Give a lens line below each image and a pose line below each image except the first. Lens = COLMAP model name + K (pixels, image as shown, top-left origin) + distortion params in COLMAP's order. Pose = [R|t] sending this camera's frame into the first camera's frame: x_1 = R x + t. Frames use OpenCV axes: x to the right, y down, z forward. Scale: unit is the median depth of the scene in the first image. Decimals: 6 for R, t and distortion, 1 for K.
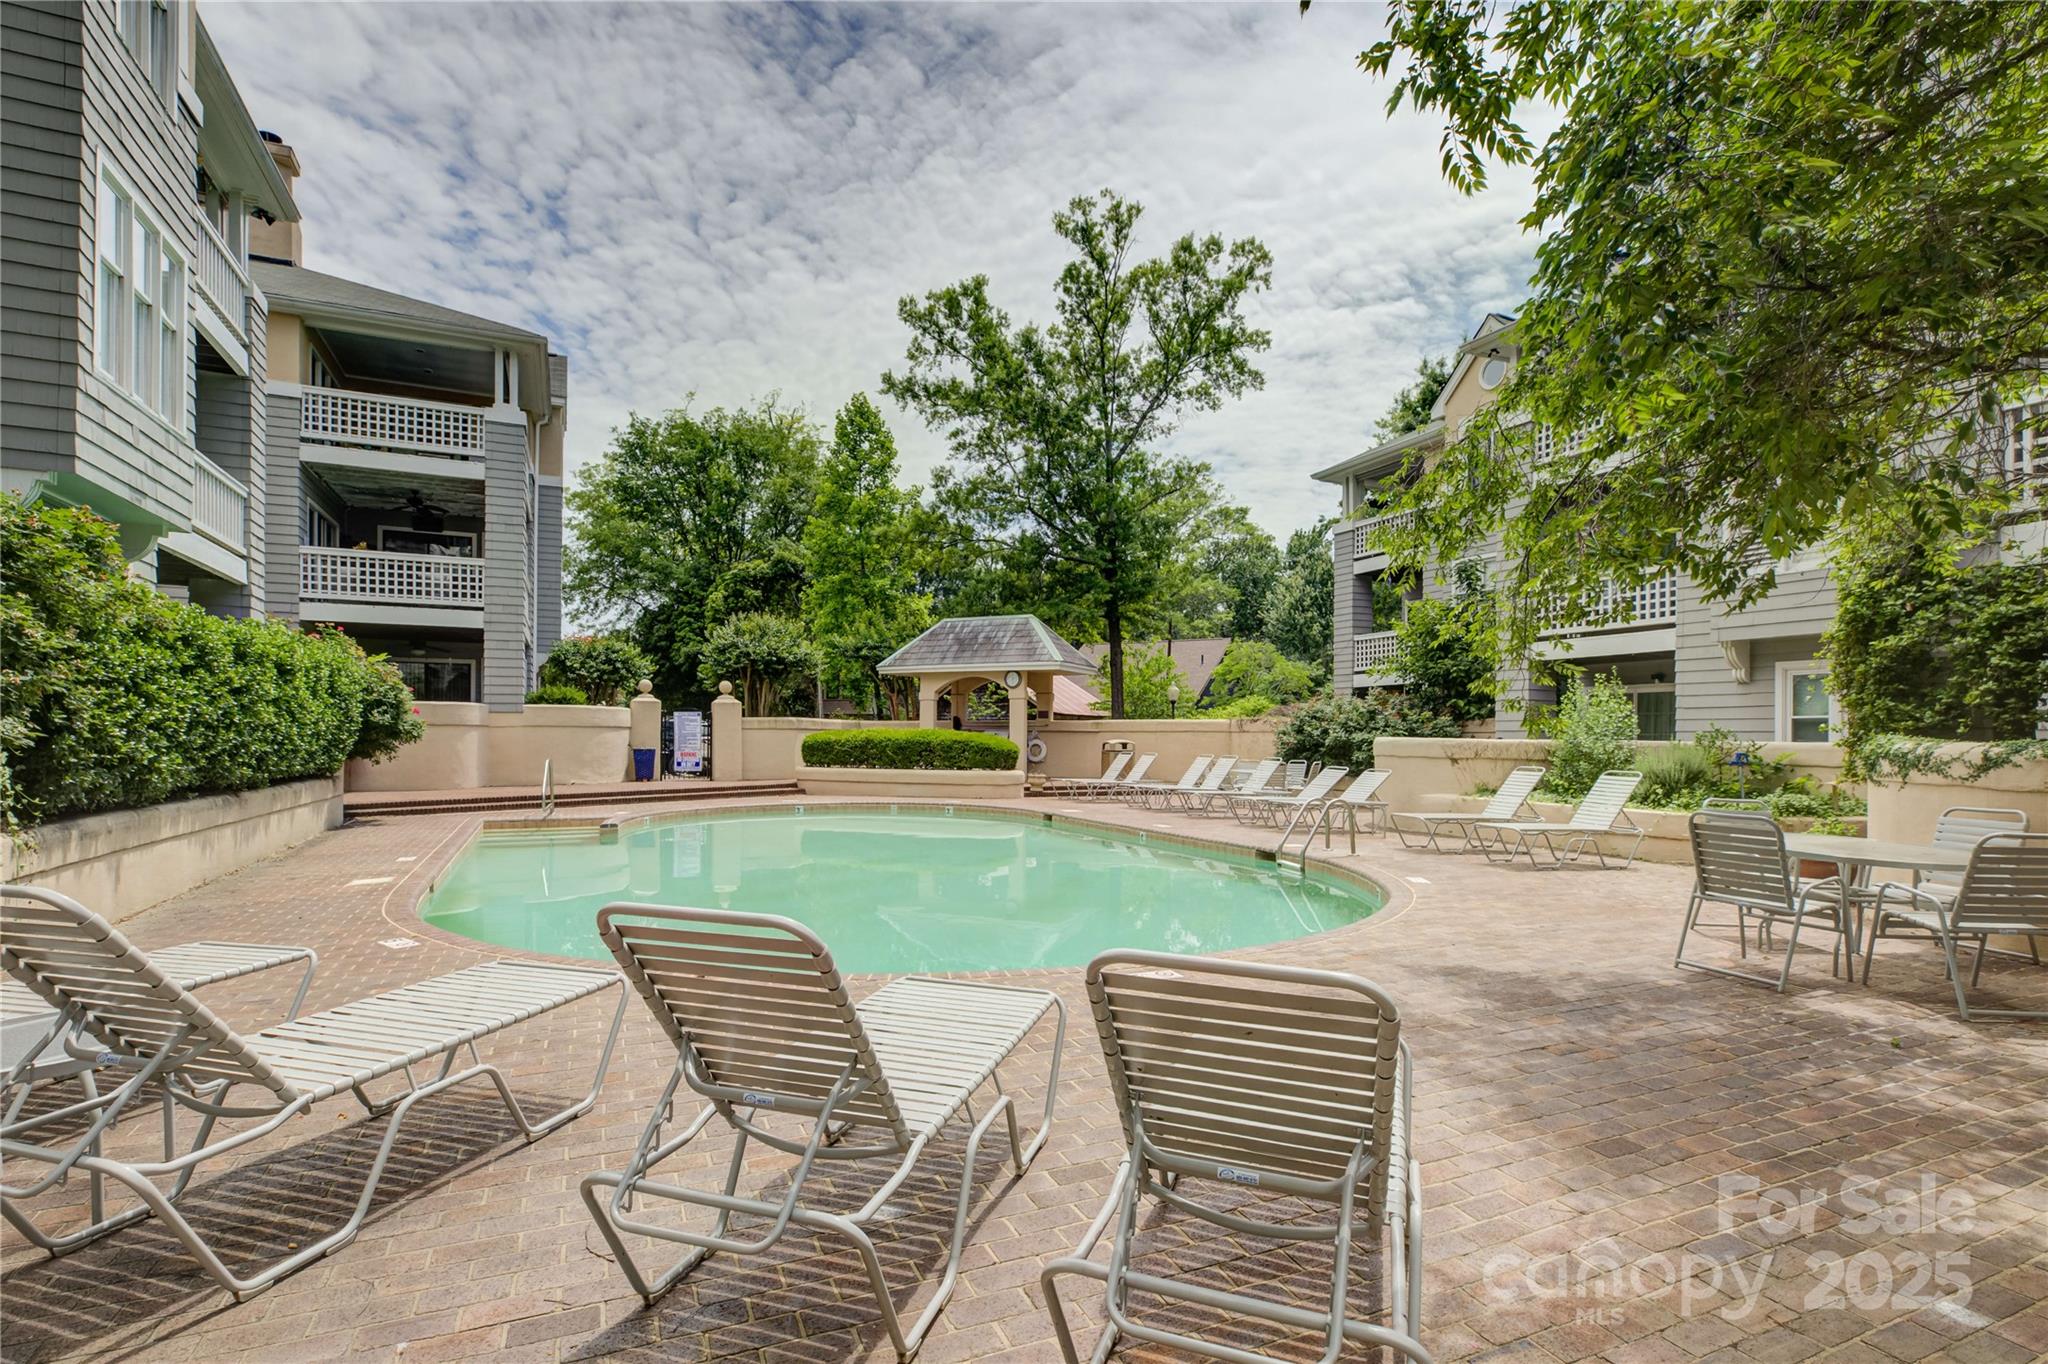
lens RADIAL K [[989.5, 0, 1019.8], [0, 989.5, 703.1], [0, 0, 1]] dist [-0.001297, 0.000283]
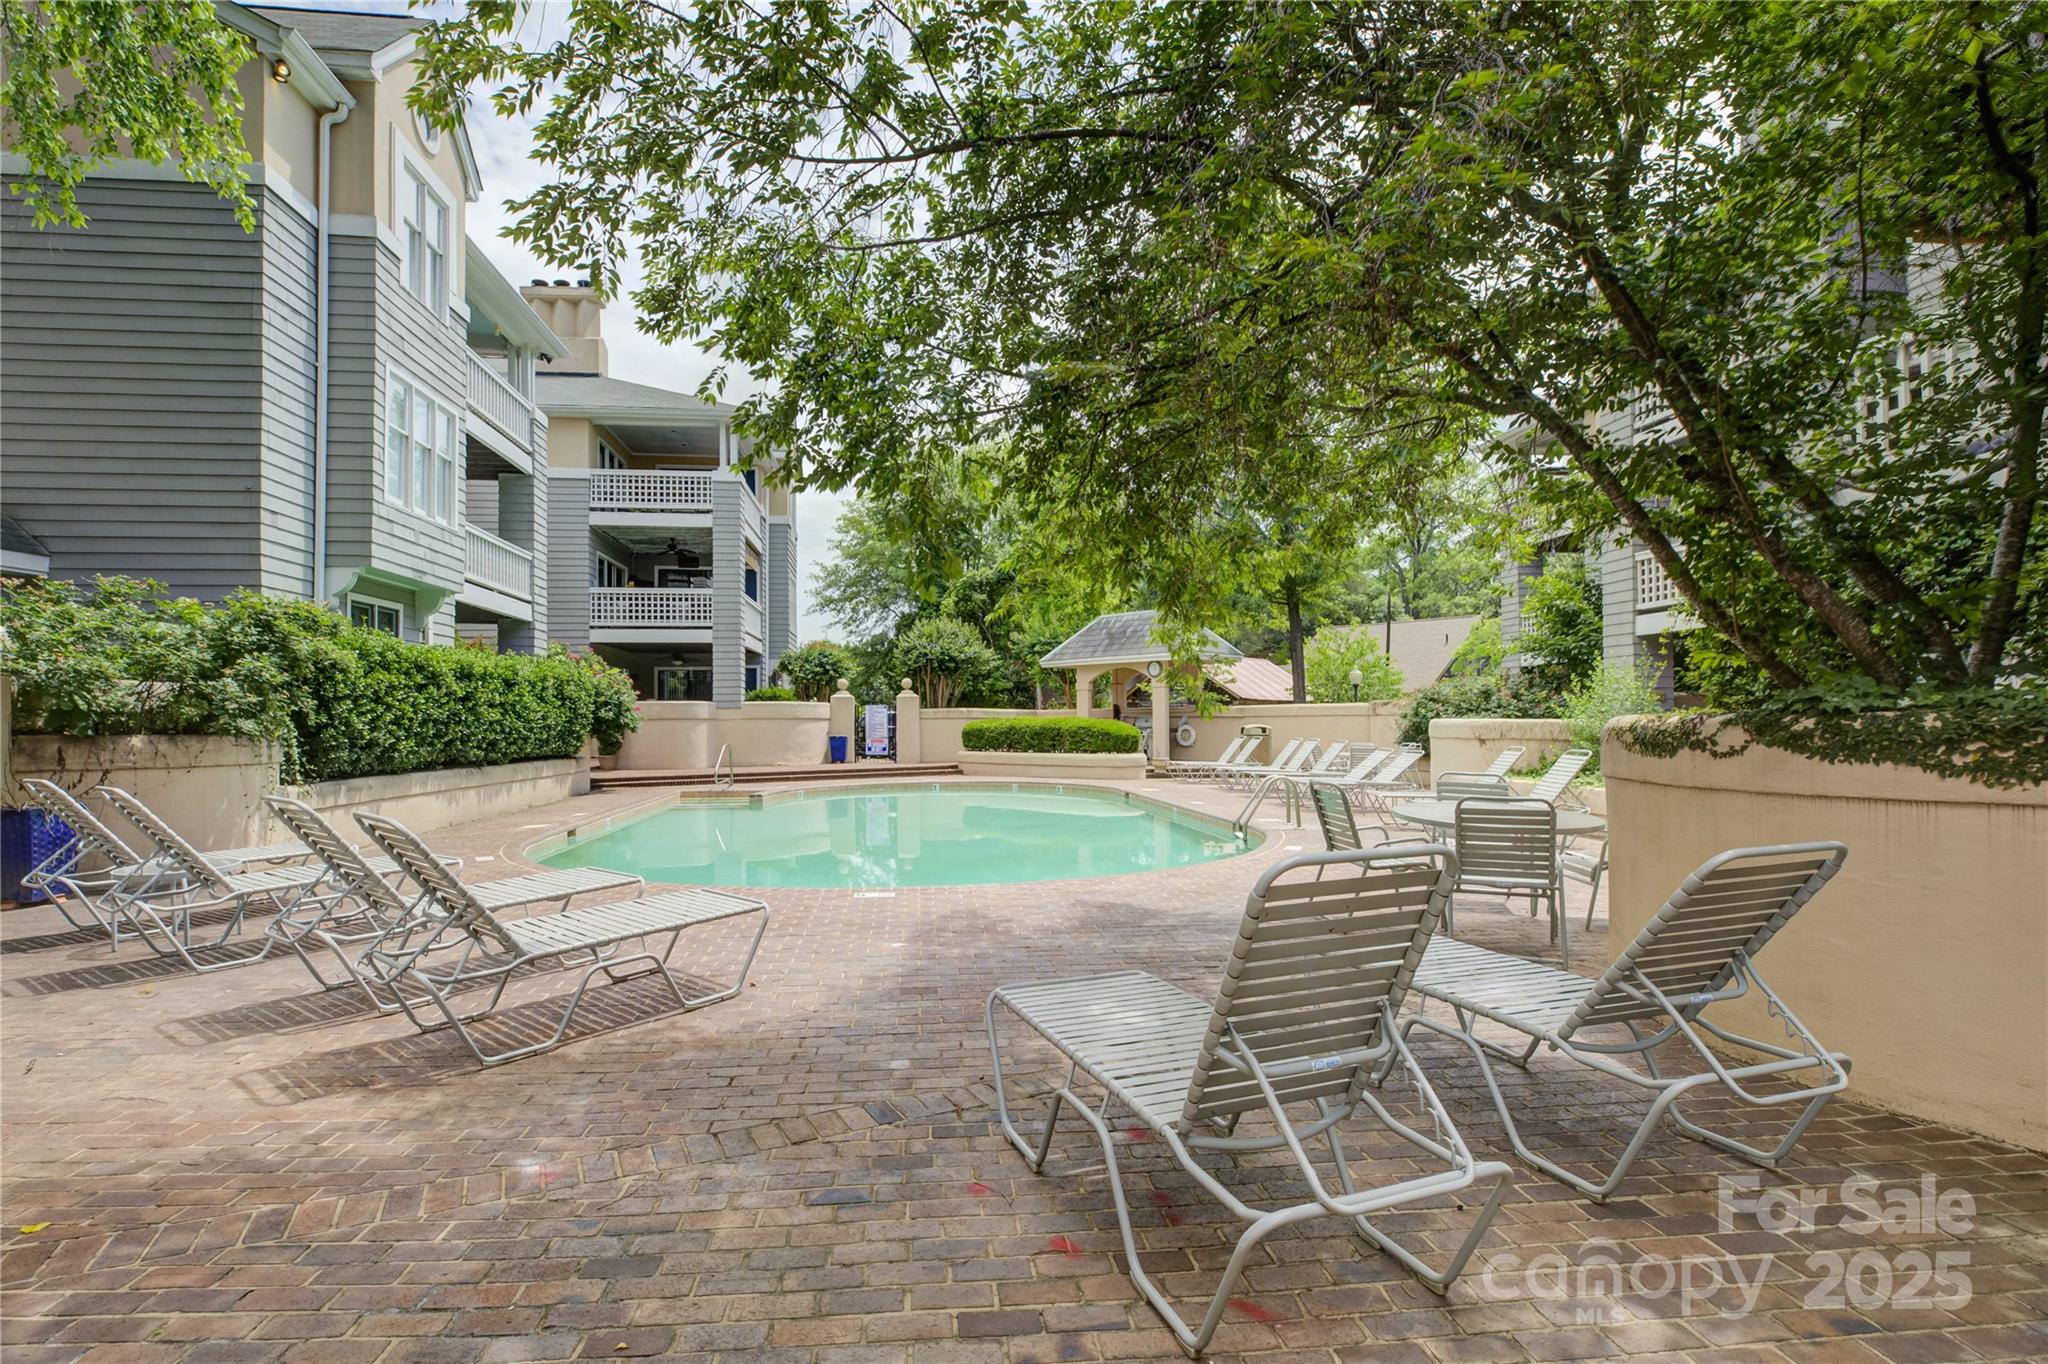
lens RADIAL K [[983.7, 0, 1012.5], [0, 983.7, 666.5], [0, 0, 1]] dist [-0.000982, 0.000028]
pose [[0.944403, -0.030809, -0.327343, 0.243500], [0.022714, 0.999335, -0.028525, 0.000091], [0.328004, 0.019504, 0.944475, -0.074425]]
